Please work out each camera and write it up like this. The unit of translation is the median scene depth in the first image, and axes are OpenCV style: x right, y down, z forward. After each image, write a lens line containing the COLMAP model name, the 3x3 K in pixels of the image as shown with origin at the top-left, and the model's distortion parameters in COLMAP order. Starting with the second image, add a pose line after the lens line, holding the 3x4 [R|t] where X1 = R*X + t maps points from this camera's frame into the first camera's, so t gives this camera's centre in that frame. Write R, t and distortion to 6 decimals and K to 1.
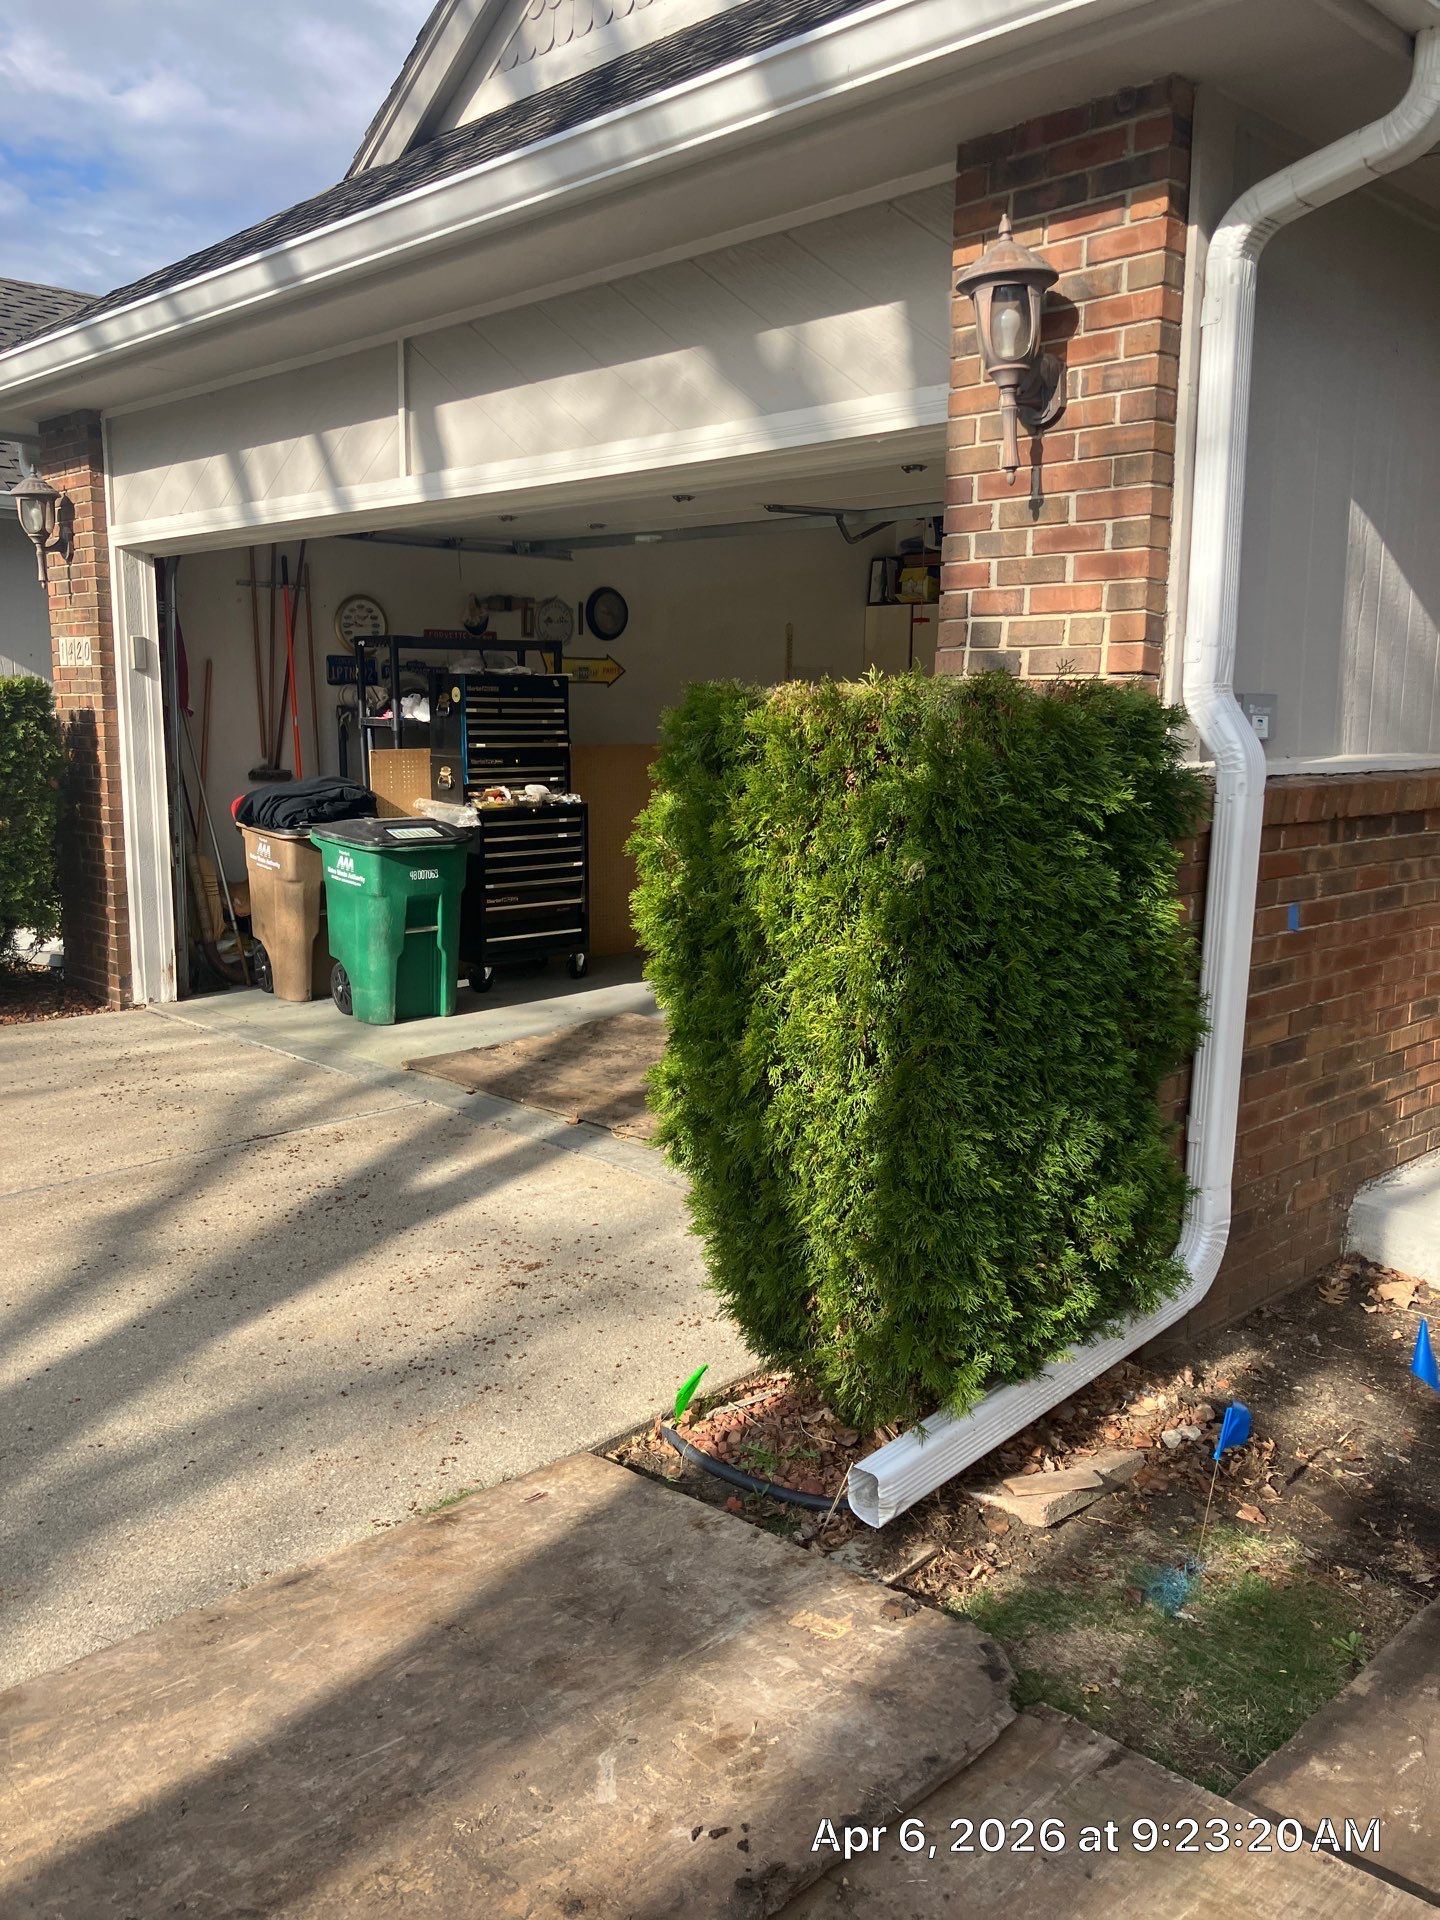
lens RADIAL K [[1623.2, 0, 720.0], [0, 1623.2, 960.0], [0, 0, 1]] dist [0.008396, -0.019359]
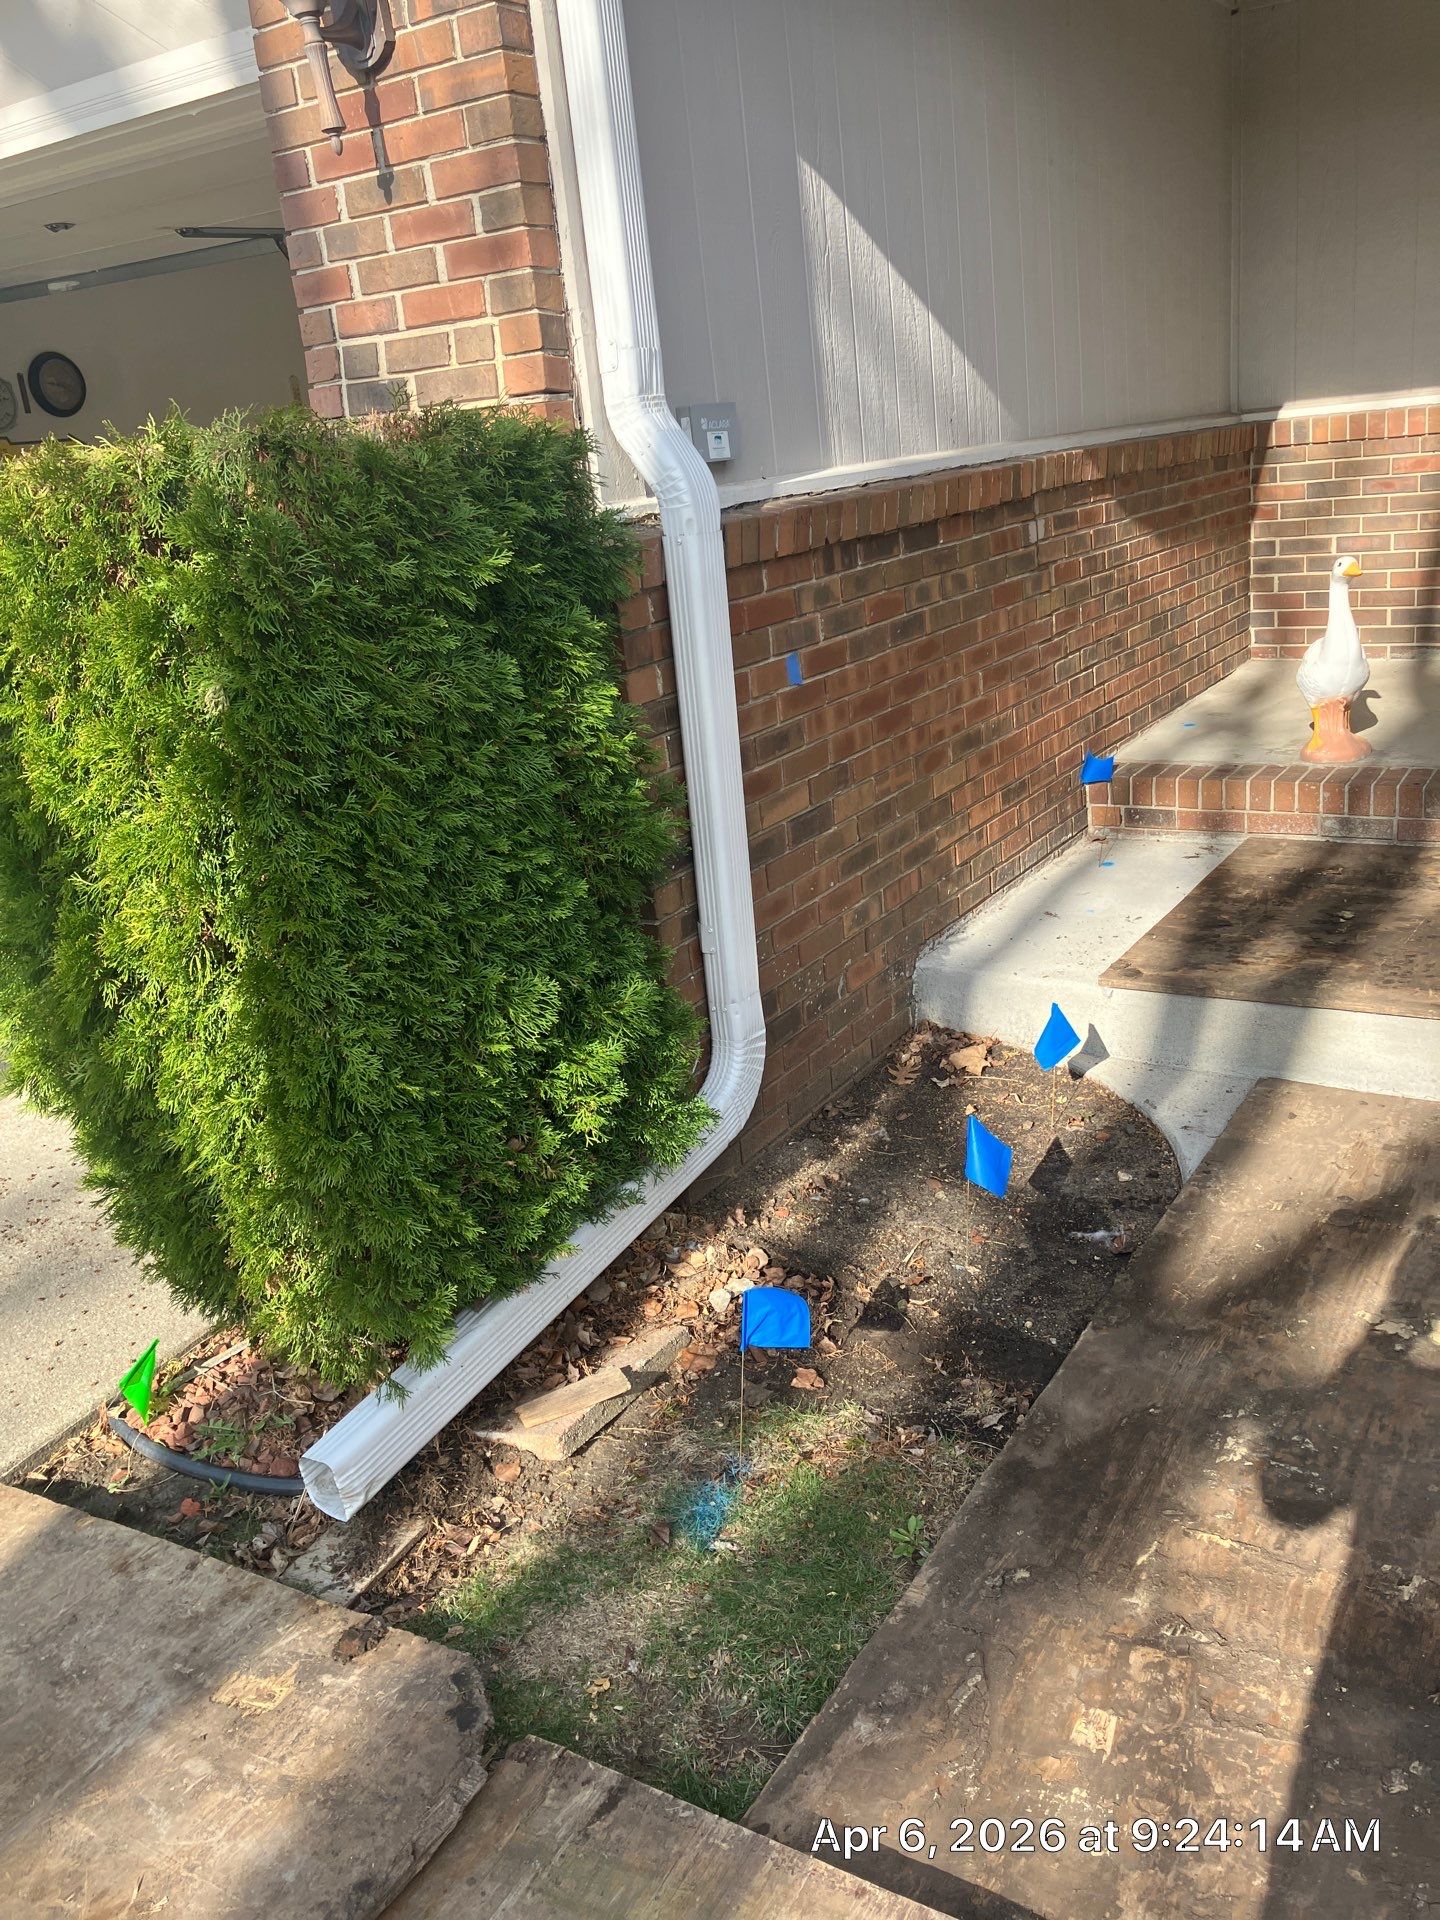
lens RADIAL K [[1659.6, 0, 720.0], [0, 1659.6, 960.0], [0, 0, 1]] dist [-0.015807, -0.002899]
pose [[0.965681, -0.167942, 0.198131, 0.150006], [0.138051, 0.978037, 0.156161, -0.023222], [-0.220006, -0.123449, 0.967656, 0.188130]]
